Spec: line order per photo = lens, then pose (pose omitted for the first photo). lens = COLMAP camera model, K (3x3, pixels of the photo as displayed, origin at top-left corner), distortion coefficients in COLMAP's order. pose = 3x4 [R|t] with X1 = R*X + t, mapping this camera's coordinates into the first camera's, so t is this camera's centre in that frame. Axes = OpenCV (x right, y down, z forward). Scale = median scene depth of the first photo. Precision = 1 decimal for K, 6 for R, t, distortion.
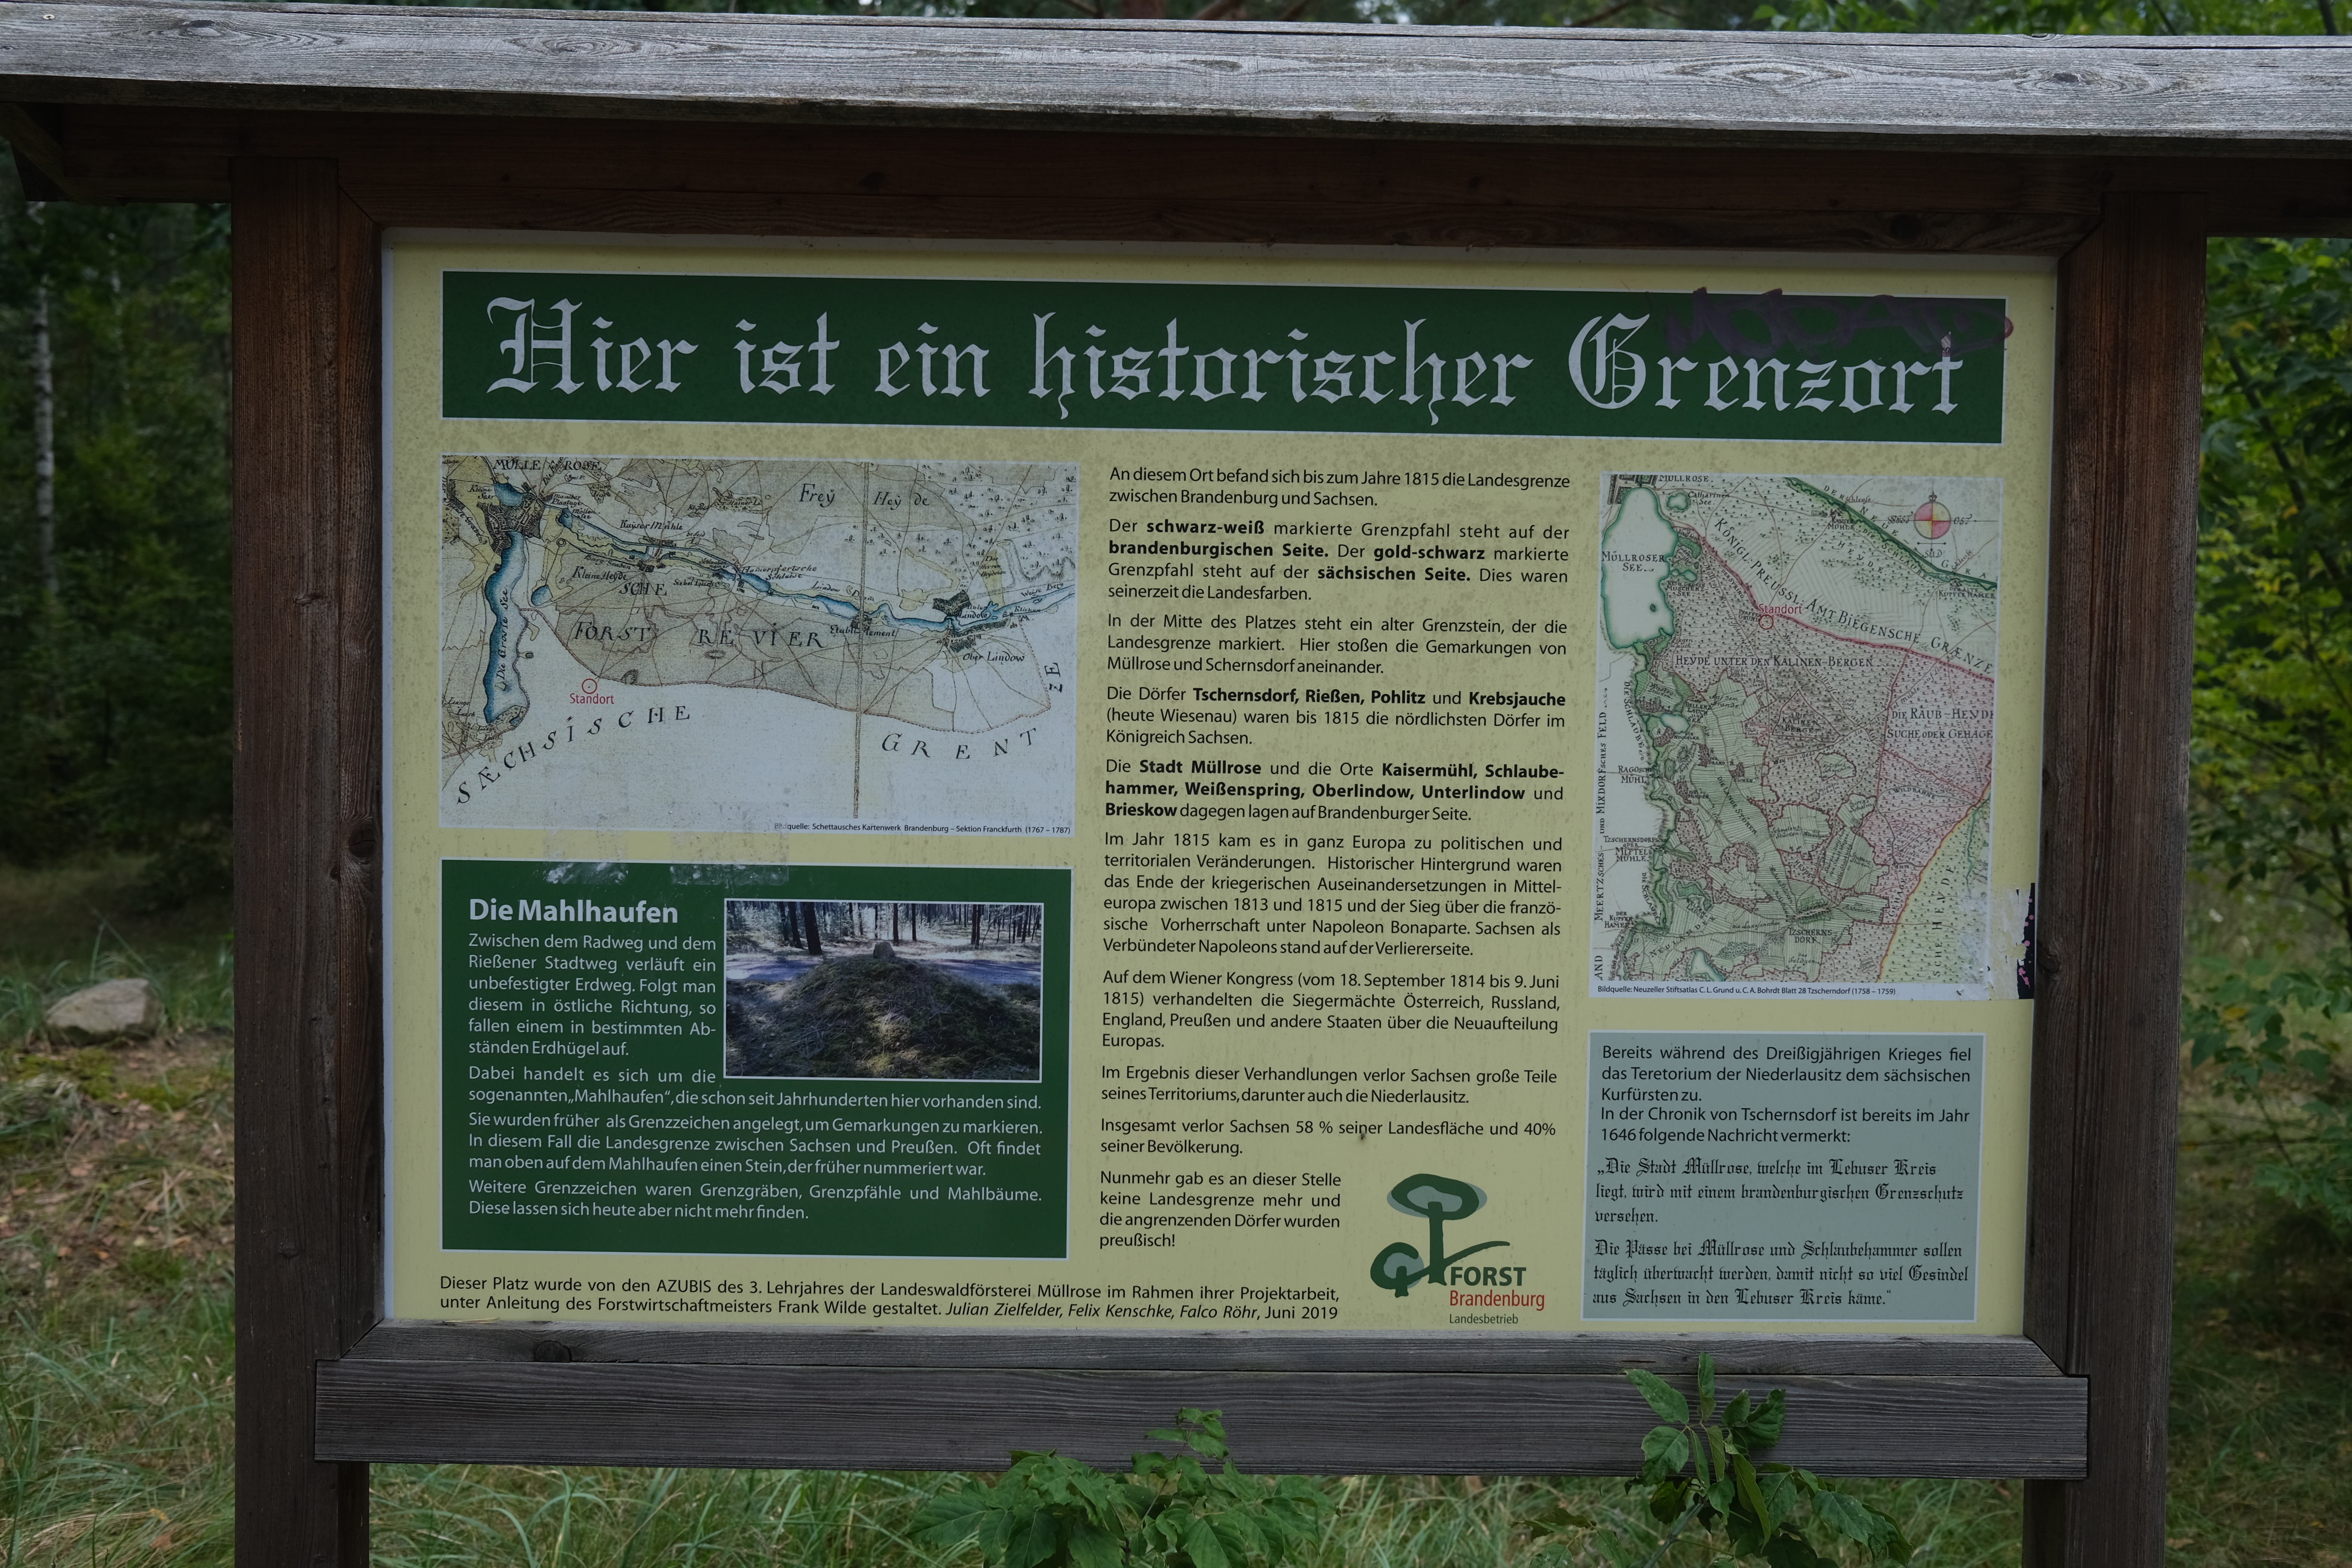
lens RADIAL K [[2440.3, 0, 1173.9], [0, 2440.3, 778.6], [0, 0, 1]] dist [-0.019453, 0.000000]
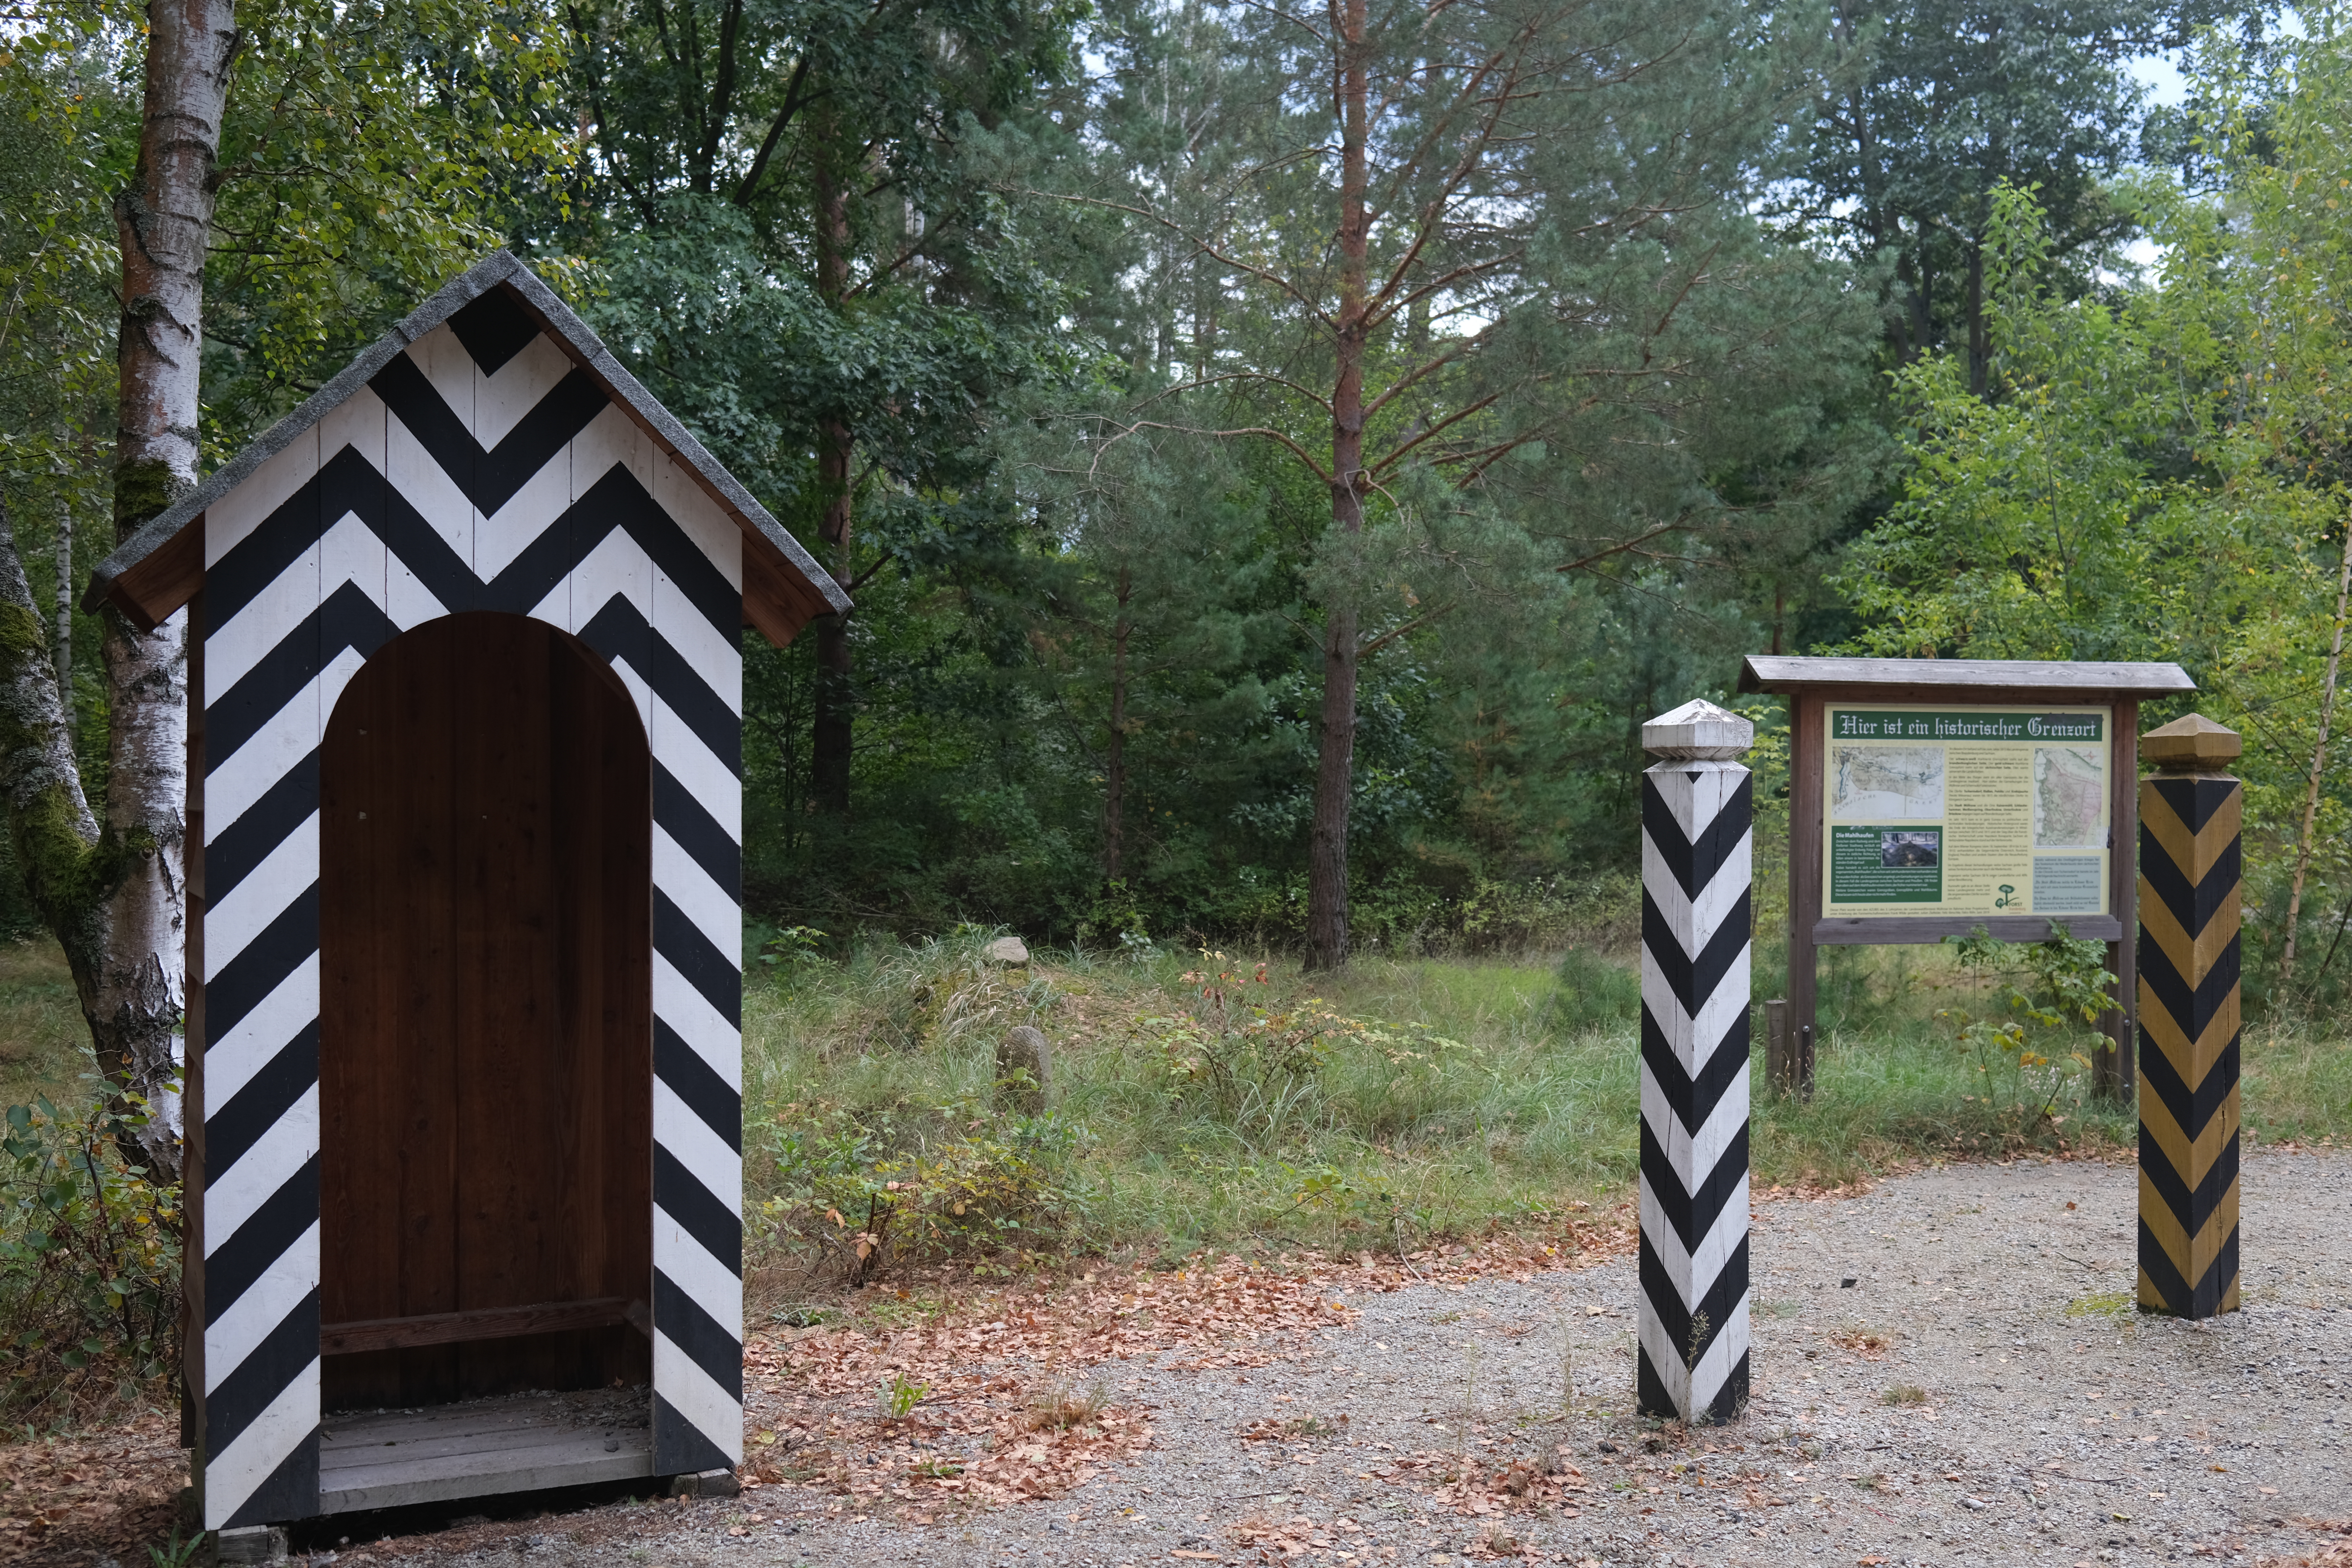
lens RADIAL K [[2440.3, 0, 1176.5], [0, 2440.3, 781.3], [0, 0, 1]] dist [-0.019453, 0.000000]
pose [[0.976596, -0.010061, 0.214846, -2.718327], [0.016694, 0.999438, -0.029080, 0.066118], [-0.214432, 0.031986, 0.976215, -3.662817]]
